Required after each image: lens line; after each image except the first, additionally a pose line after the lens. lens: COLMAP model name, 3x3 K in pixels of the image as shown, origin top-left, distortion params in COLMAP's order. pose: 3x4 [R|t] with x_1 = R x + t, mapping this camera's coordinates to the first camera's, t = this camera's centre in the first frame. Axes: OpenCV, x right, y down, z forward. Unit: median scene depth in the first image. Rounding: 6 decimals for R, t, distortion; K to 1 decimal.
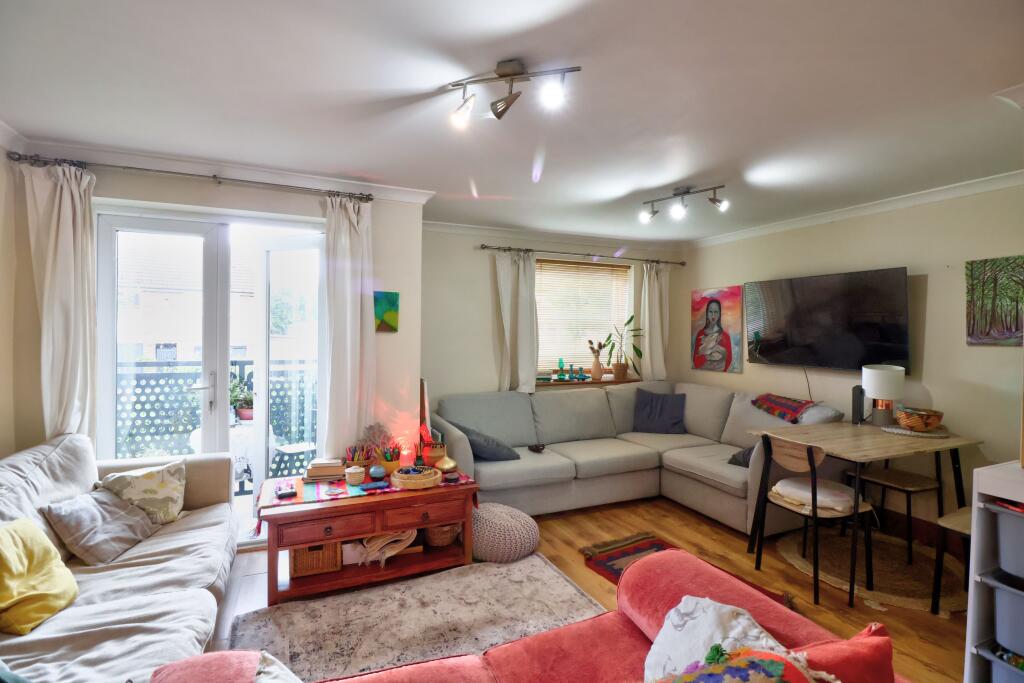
lens RADIAL K [[472.9, 0, 512.0], [0, 472.9, 341.5], [0, 0, 1]] dist [0.000059, -0.016329]
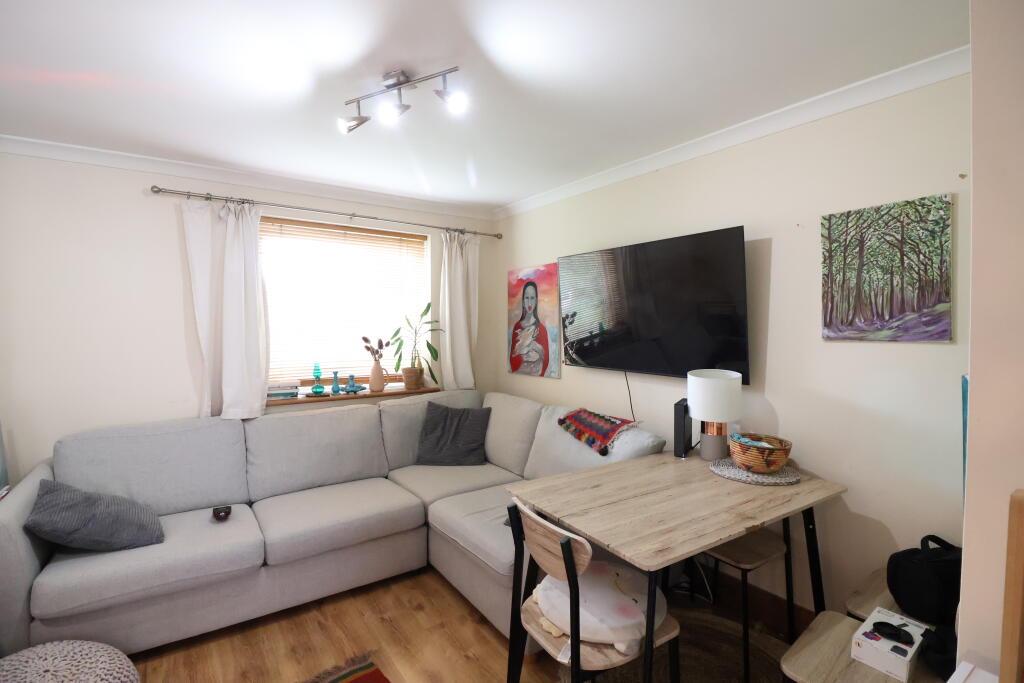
lens RADIAL K [[472.9, 0, 512.0], [0, 472.9, 341.5], [0, 0, 1]] dist [0.000059, -0.016329]
pose [[0.979062, -0.011338, 0.203247, 0.262128], [0.009303, 0.999897, 0.010965, -0.001367], [-0.203350, -0.008844, 0.979066, 0.279322]]
